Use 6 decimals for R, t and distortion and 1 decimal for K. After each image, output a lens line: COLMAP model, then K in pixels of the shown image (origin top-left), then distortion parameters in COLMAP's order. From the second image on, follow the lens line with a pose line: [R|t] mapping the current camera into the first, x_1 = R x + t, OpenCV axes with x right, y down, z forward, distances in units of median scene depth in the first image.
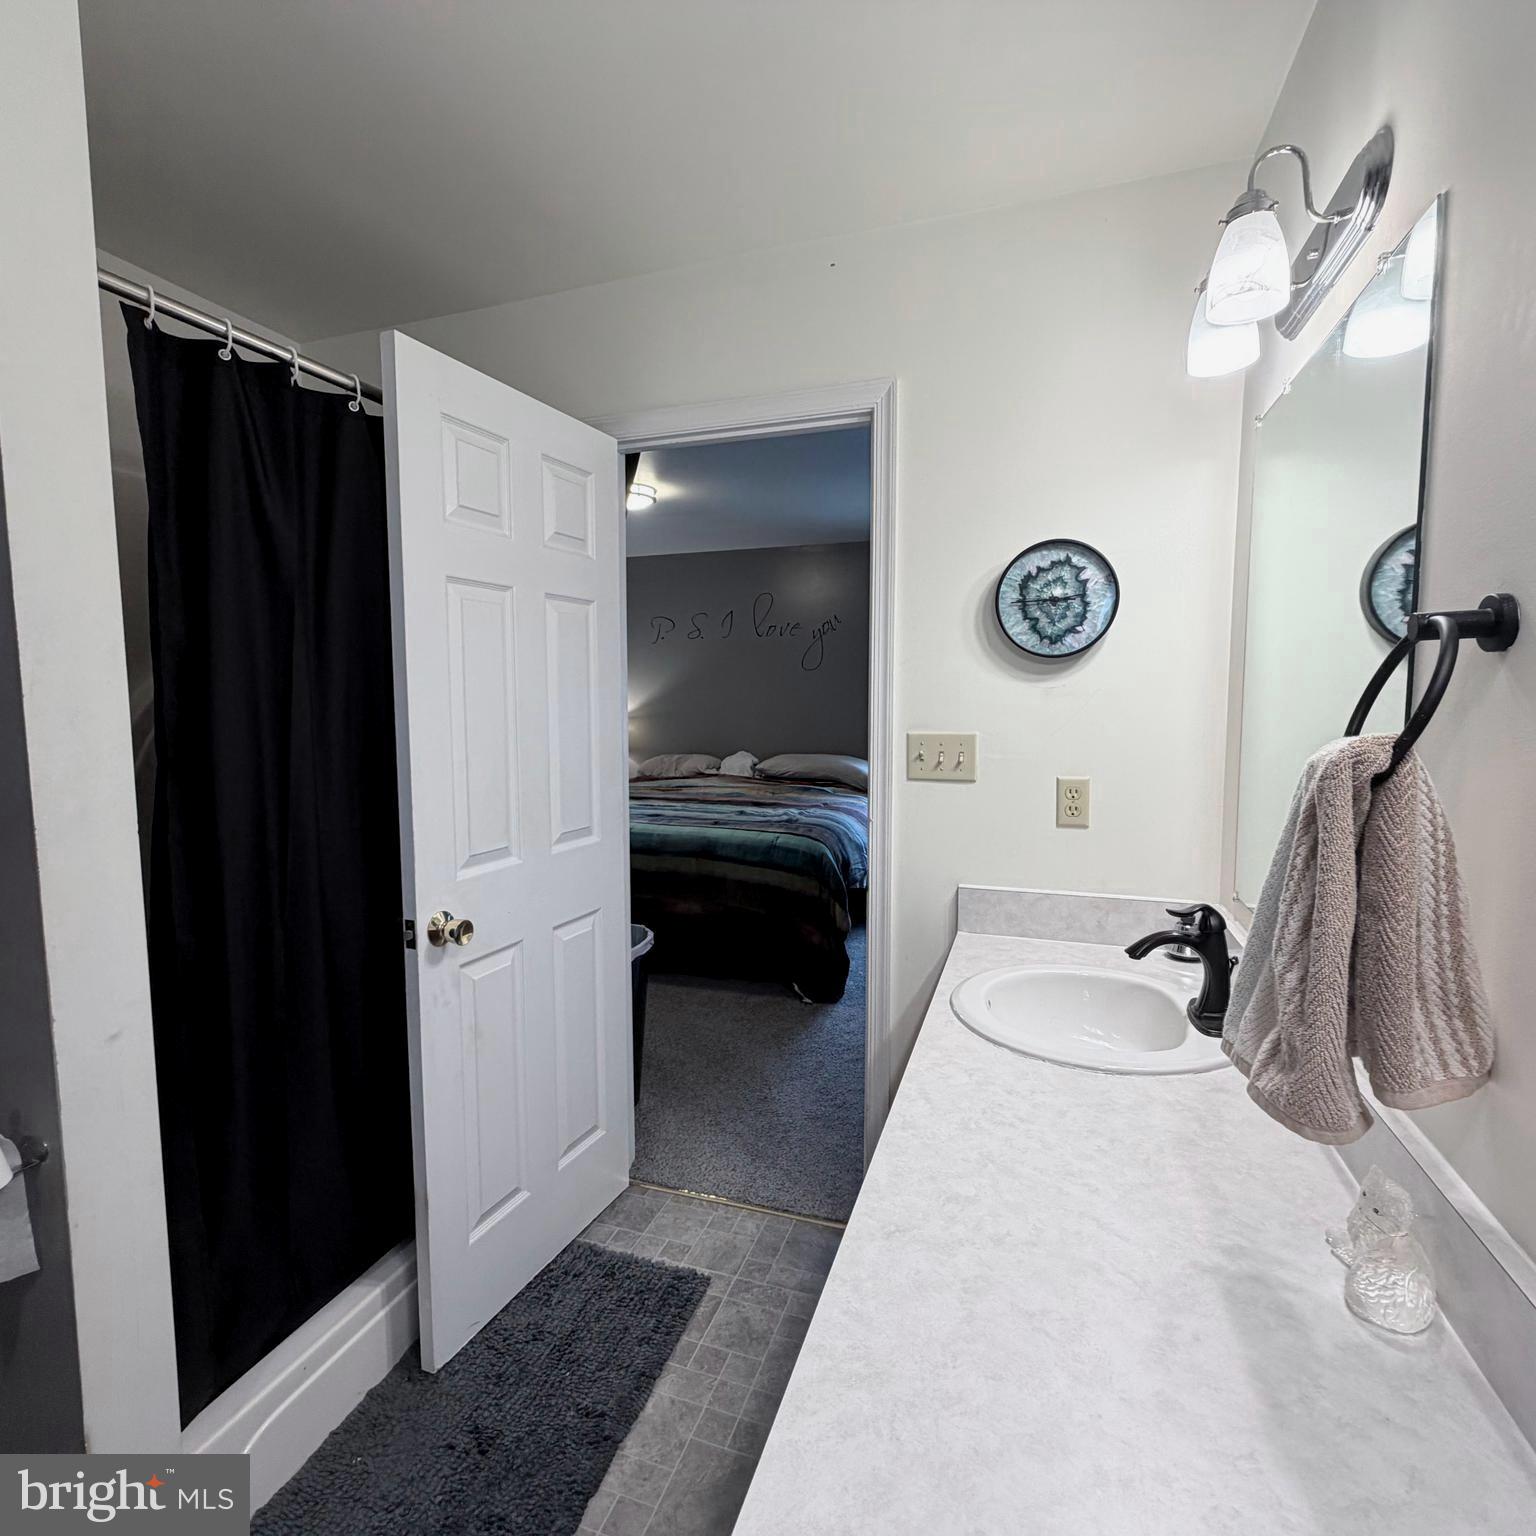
lens RADIAL K [[815.1, 0, 767.6], [0, 815.1, 763.8], [0, 0, 1]] dist [0.001646, -0.002655]
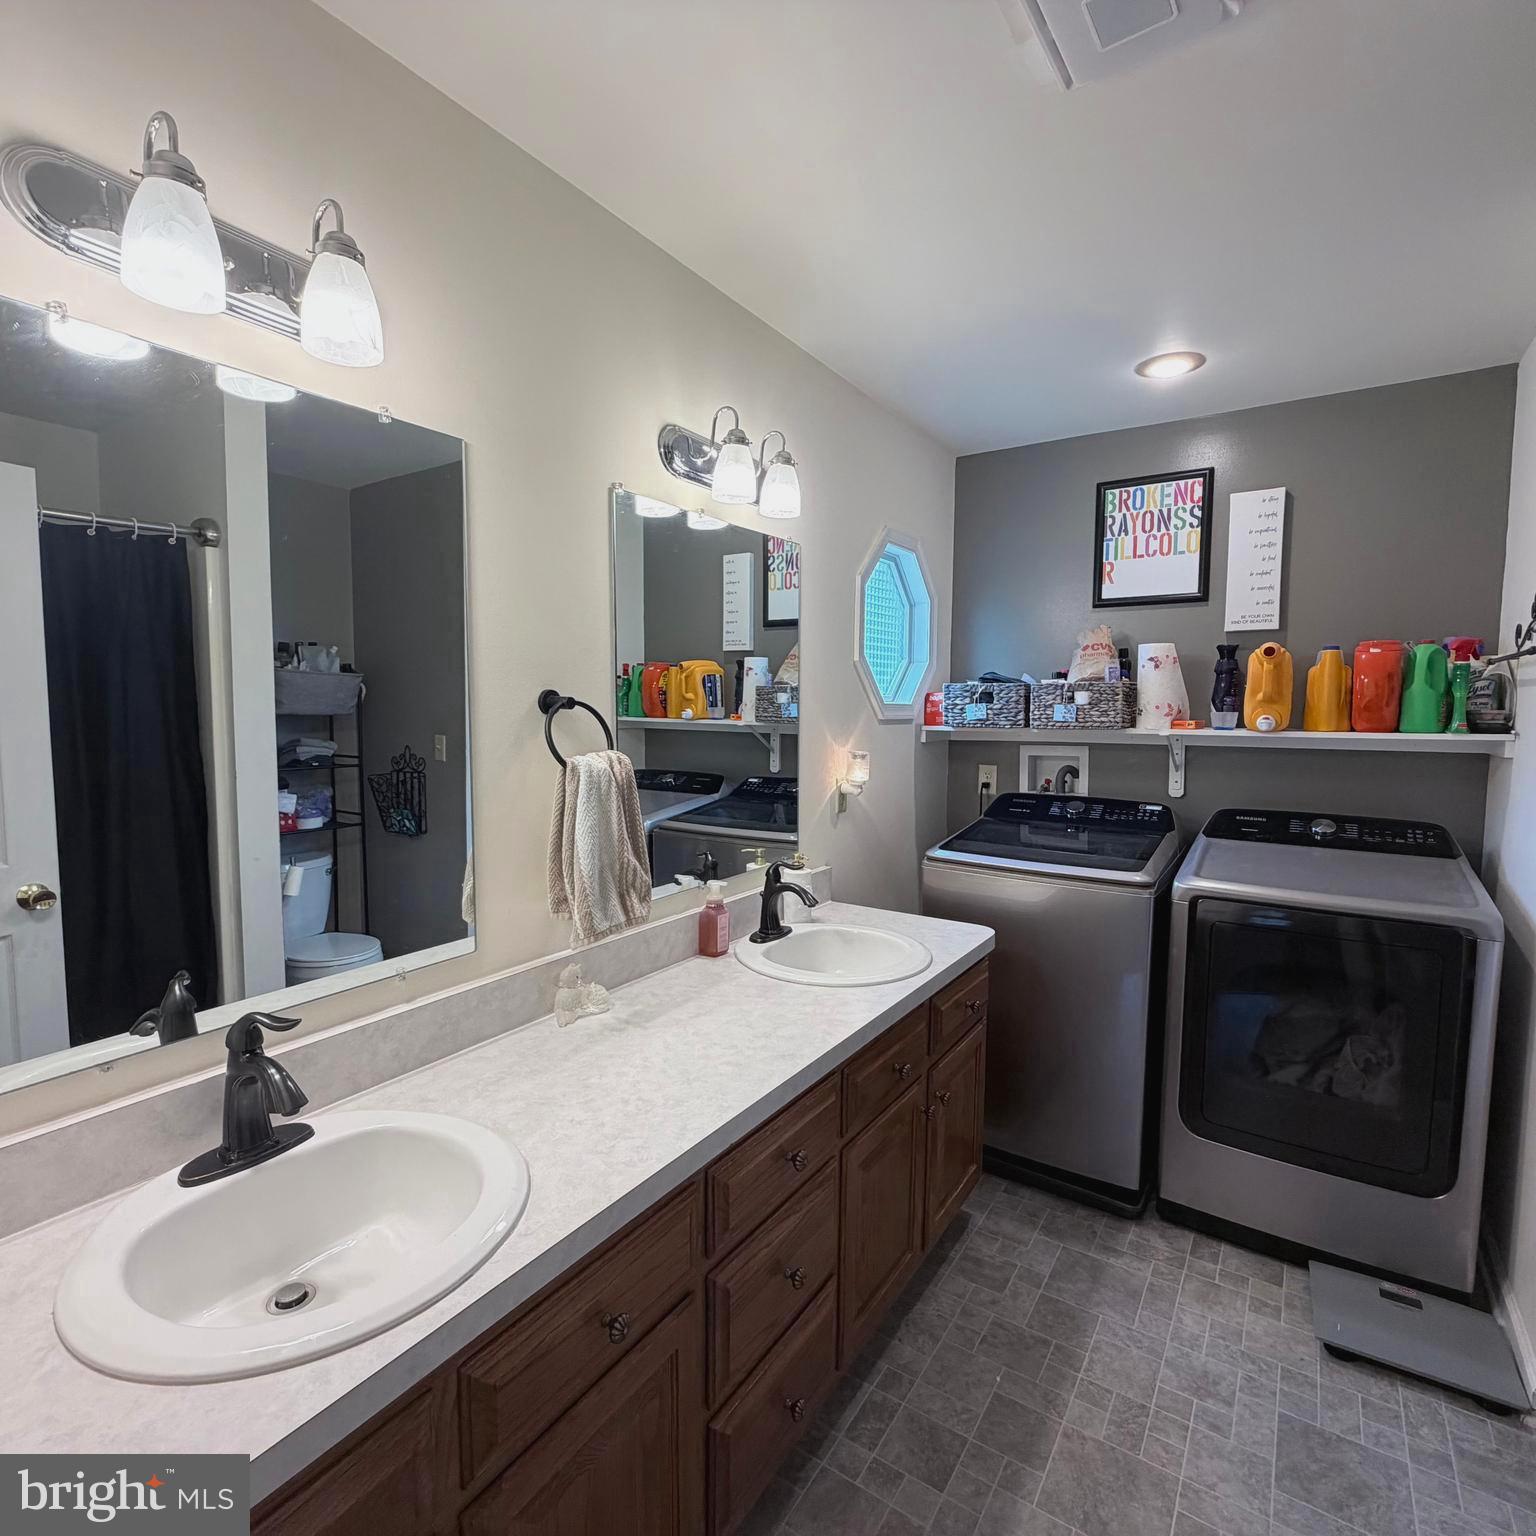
lens RADIAL K [[815.1, 0, 763.5], [0, 815.1, 772.6], [0, 0, 1]] dist [0.001646, -0.002655]
pose [[-0.964219, -0.022528, 0.264148, -0.204422], [0.022142, 0.986058, 0.164921, -0.252383], [-0.264181, 0.164869, -0.950277, 2.263529]]
